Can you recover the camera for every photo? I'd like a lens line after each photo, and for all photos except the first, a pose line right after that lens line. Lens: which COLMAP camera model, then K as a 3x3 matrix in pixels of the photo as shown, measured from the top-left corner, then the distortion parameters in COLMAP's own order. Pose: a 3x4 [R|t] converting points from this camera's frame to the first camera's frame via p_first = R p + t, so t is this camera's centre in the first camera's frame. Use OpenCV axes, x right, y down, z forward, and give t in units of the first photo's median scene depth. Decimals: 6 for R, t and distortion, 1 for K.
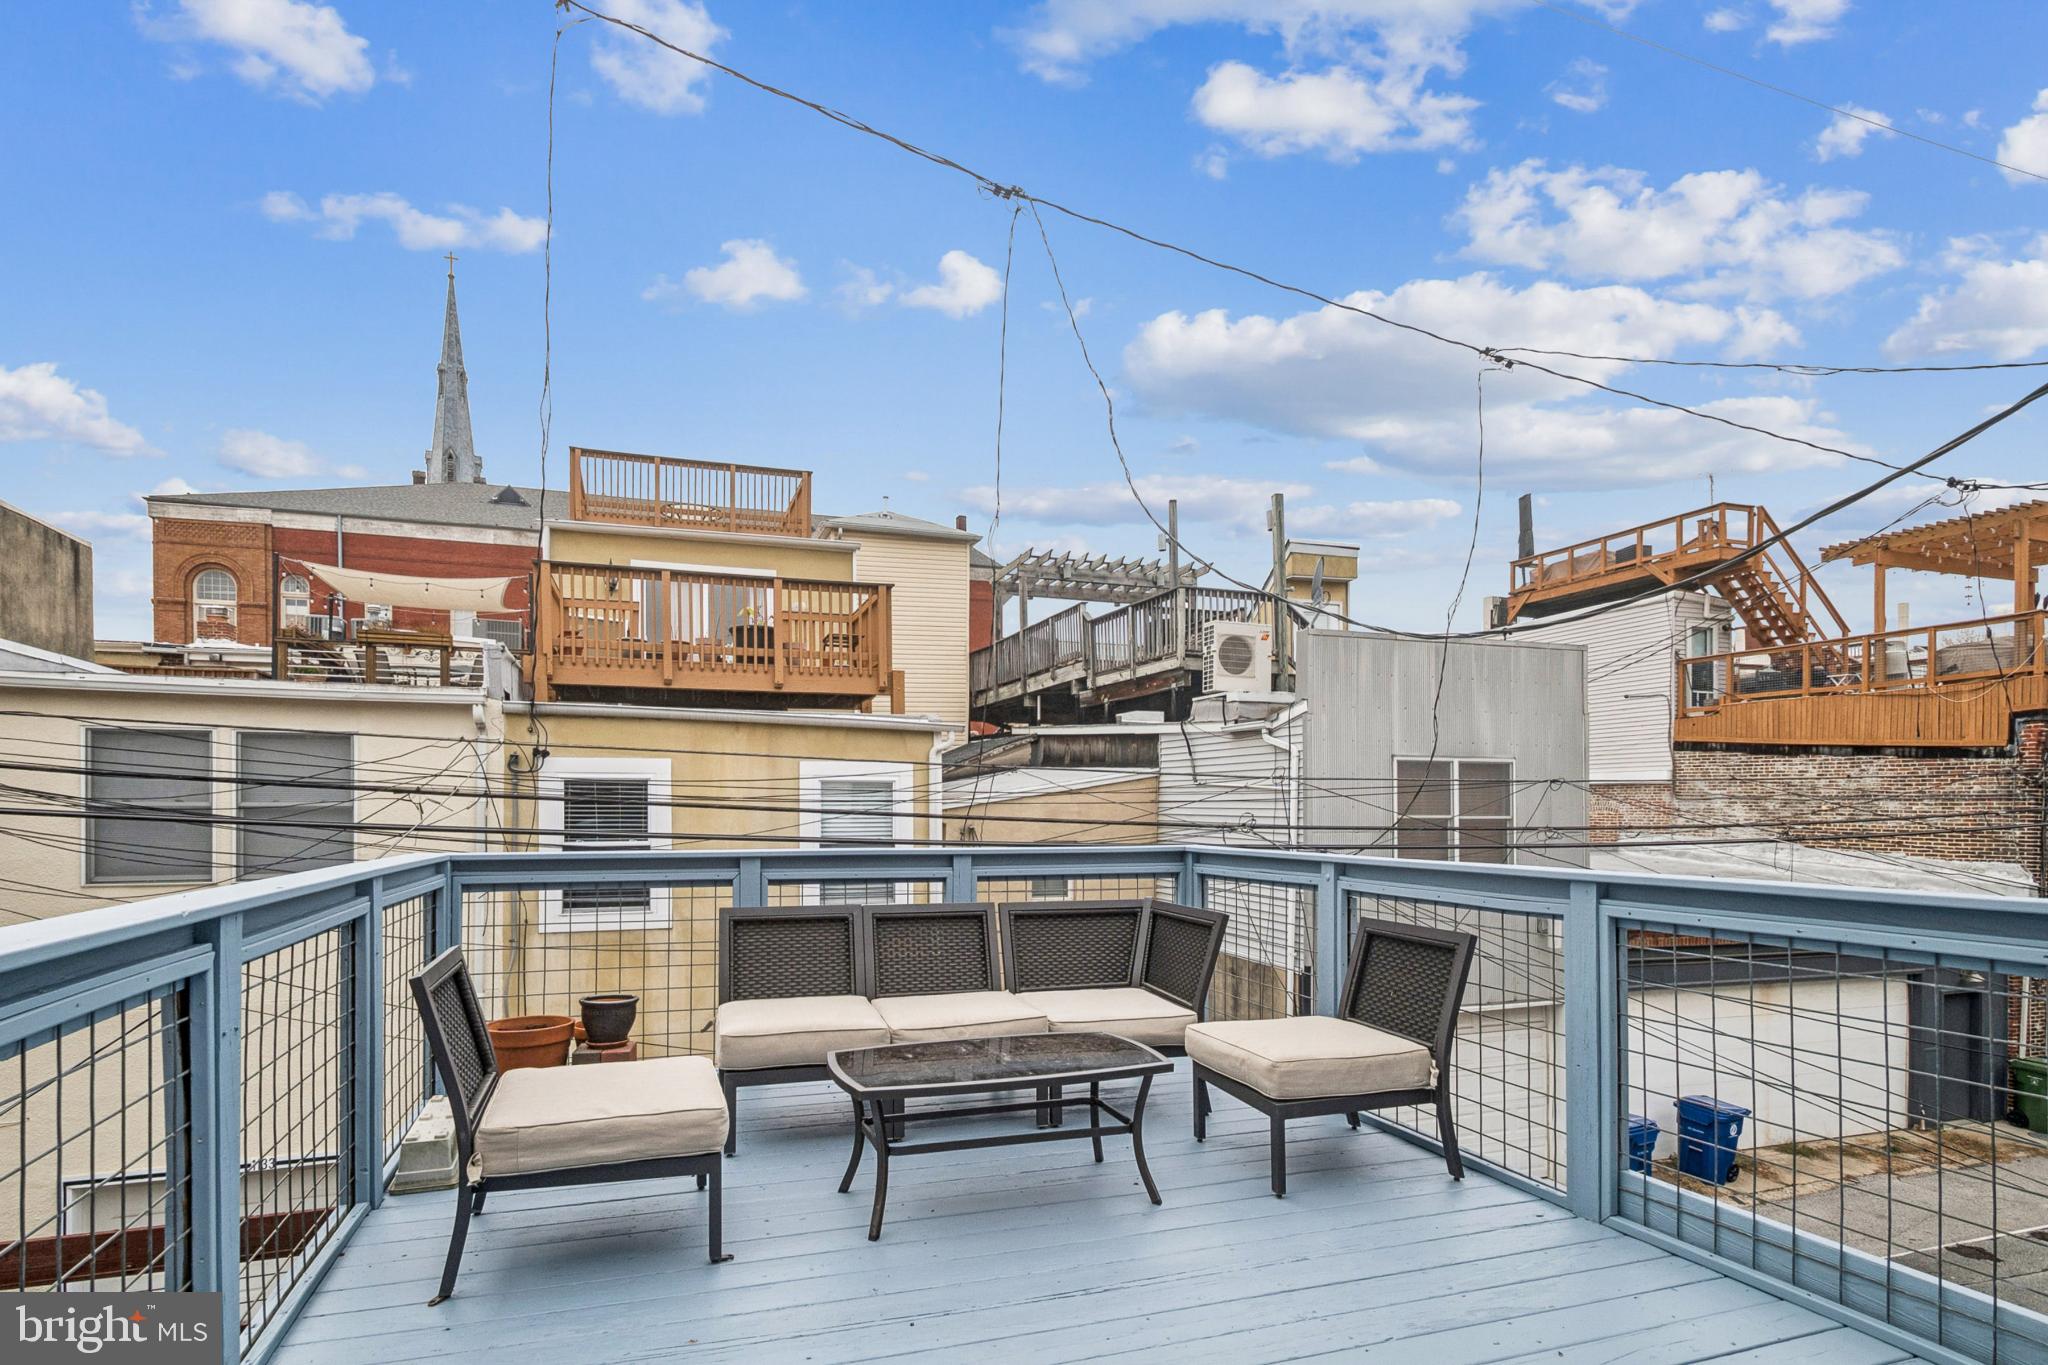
lens RADIAL K [[1068.3, 0, 1024.0], [0, 1068.3, 682.5], [0, 0, 1]] dist [-0.000997, -0.000091]
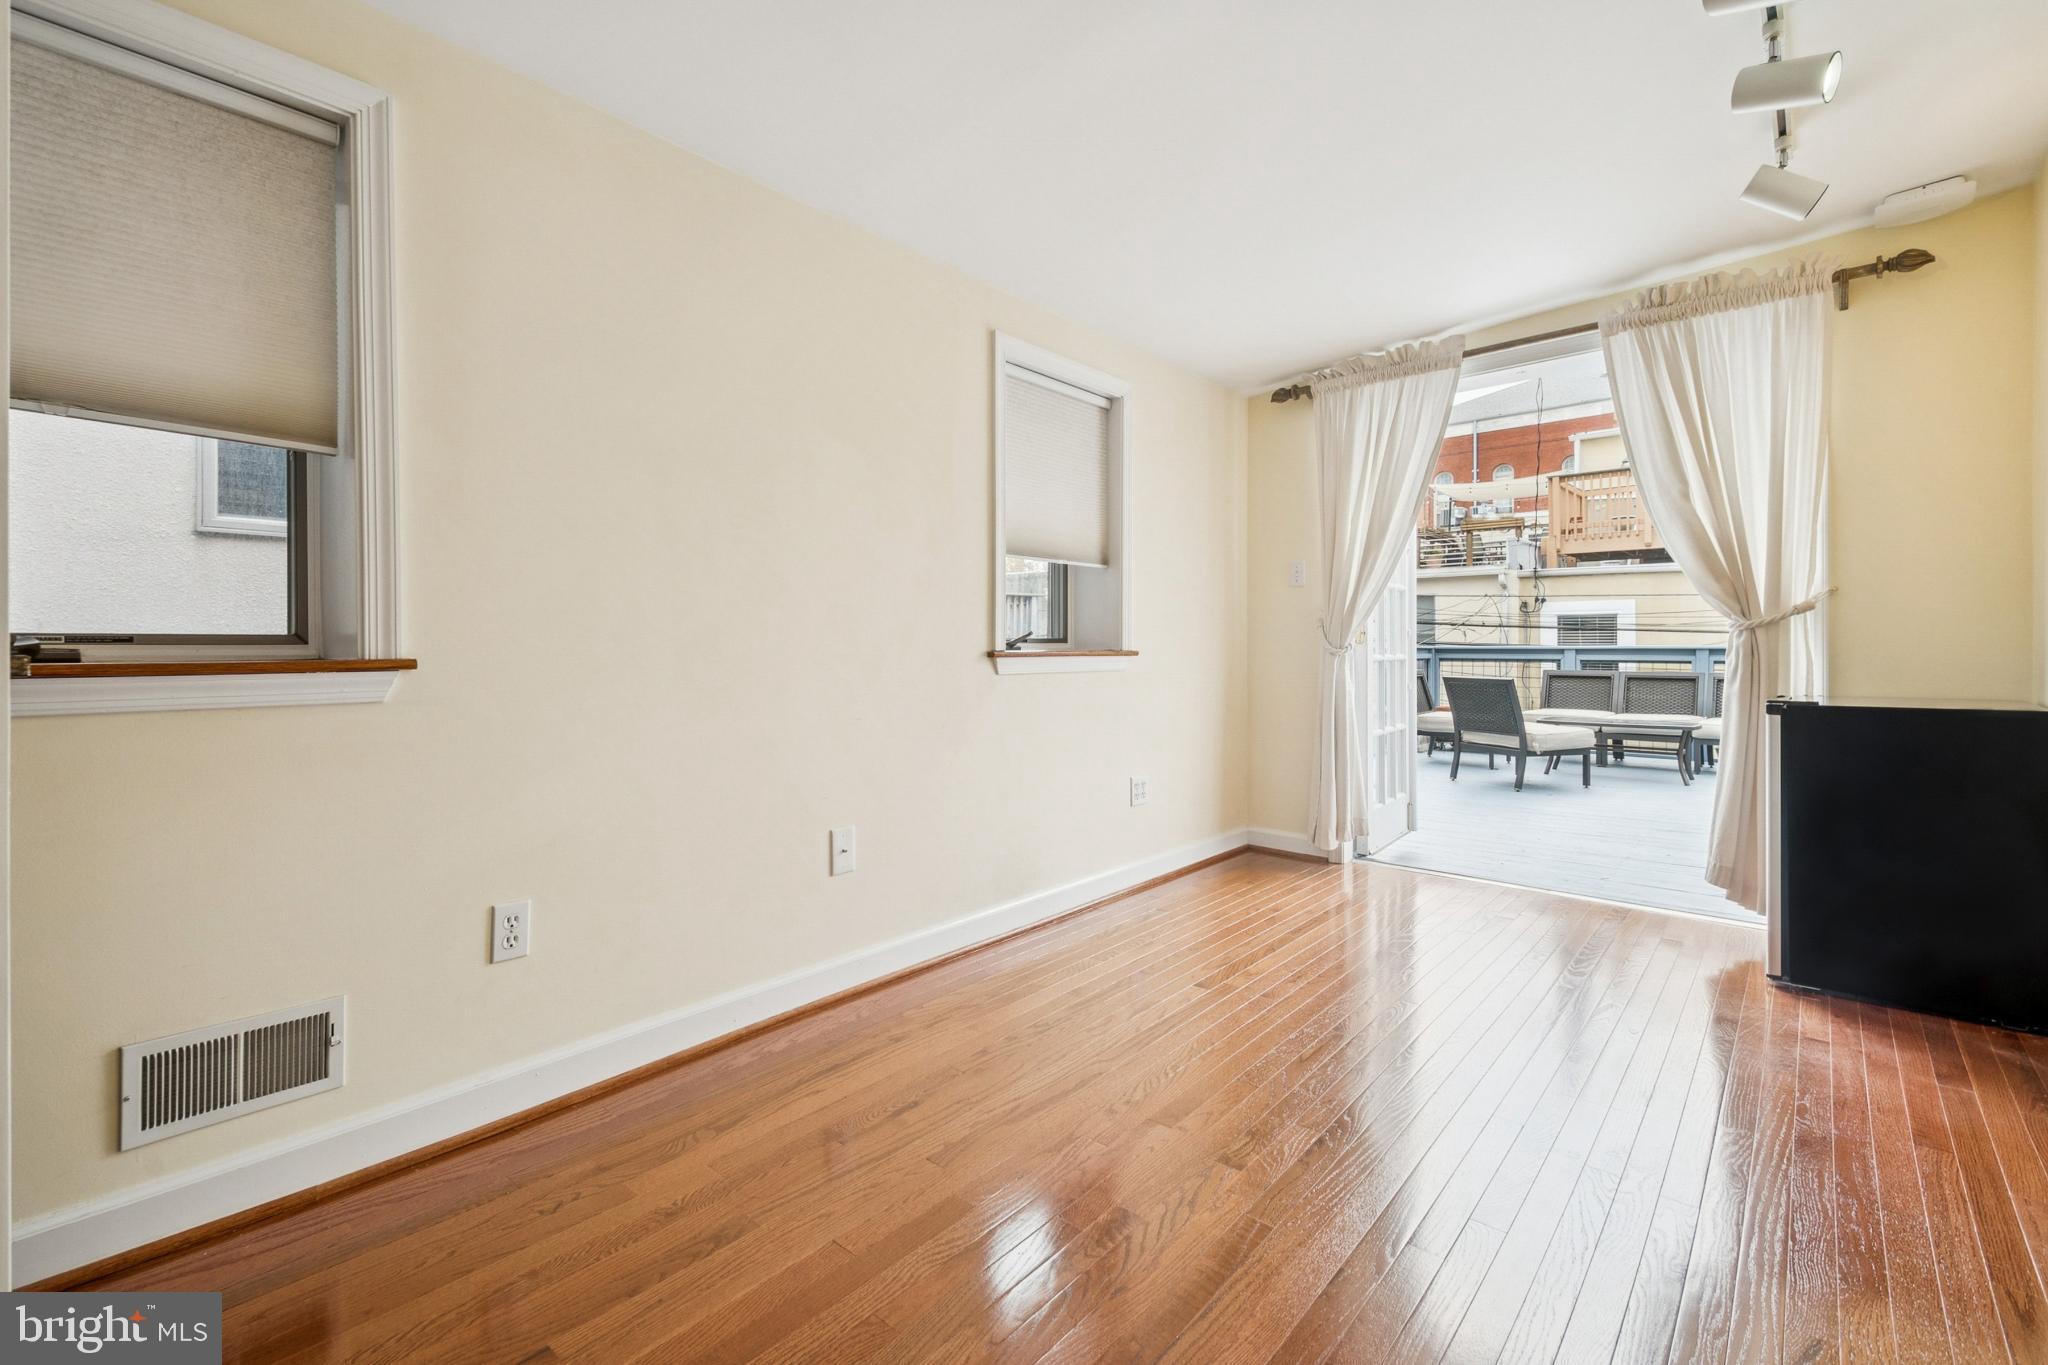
lens RADIAL K [[896.7, 0, 1007.7], [0, 896.7, 631.2], [0, 0, 1]] dist [0.021411, -0.017651]
pose [[0.481681, -0.013851, -0.876237, 0.380044], [0.103728, 0.993747, 0.041312, -0.030563], [0.870186, -0.110789, 0.480106, -0.405336]]
